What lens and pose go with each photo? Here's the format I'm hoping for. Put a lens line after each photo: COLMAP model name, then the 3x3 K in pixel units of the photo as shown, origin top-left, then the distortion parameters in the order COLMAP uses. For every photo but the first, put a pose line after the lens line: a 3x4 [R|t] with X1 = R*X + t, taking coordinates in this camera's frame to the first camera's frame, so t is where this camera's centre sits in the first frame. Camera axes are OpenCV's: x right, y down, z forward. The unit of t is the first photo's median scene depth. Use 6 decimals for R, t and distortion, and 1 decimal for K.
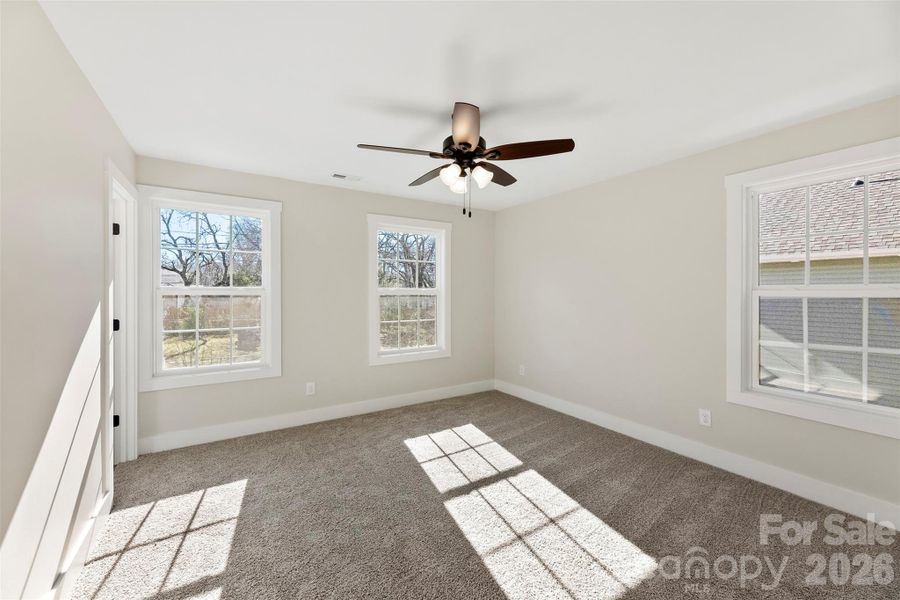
lens RADIAL K [[363.2, 0, 450.7], [0, 363.2, 293.5], [0, 0, 1]] dist [-0.001852, -0.000216]
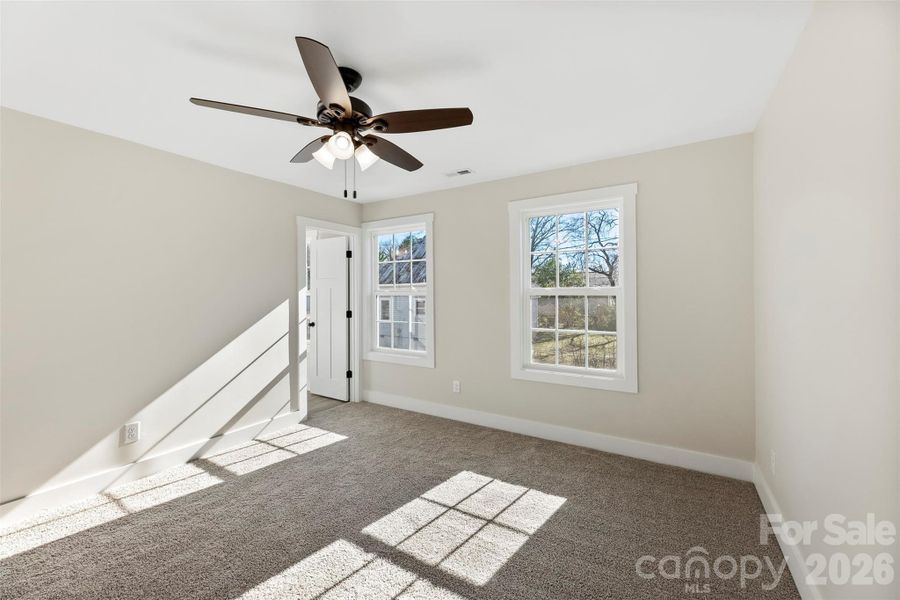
lens RADIAL K [[363.2, 0, 450.7], [0, 363.2, 293.5], [0, 0, 1]] dist [-0.001852, -0.000216]
pose [[0.431597, 0.000328, -0.902066, 0.653657], [-0.000067, 1.000000, 0.000332, -0.003458], [0.902066, -0.000083, 0.431597, 0.651269]]
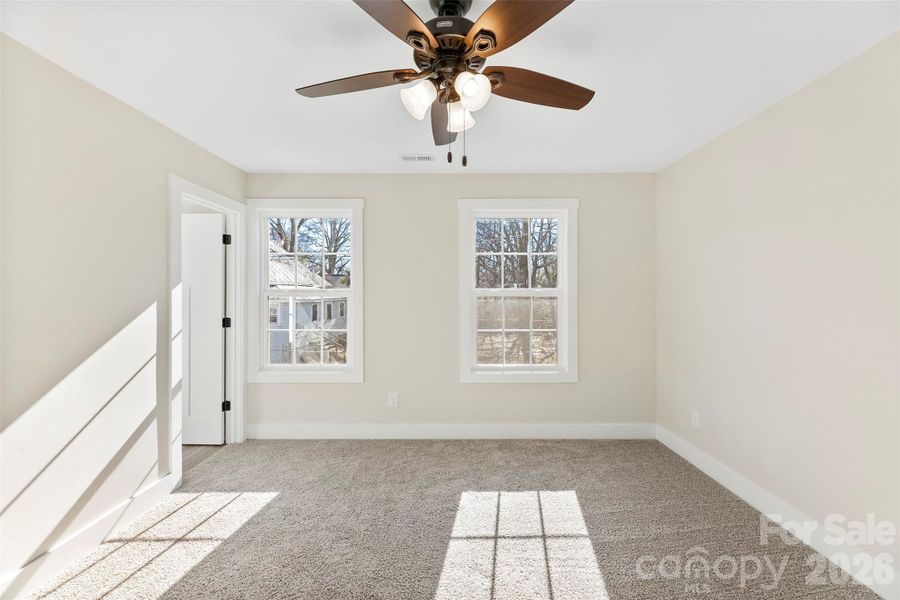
lens RADIAL K [[363.2, 0, 450.7], [0, 363.2, 293.5], [0, 0, 1]] dist [-0.001852, -0.000216]
pose [[0.841087, -0.001032, -0.540900, 0.271991], [-0.002559, 0.999979, -0.005887, 0.000559], [0.540895, 0.006336, 0.841067, 0.378380]]
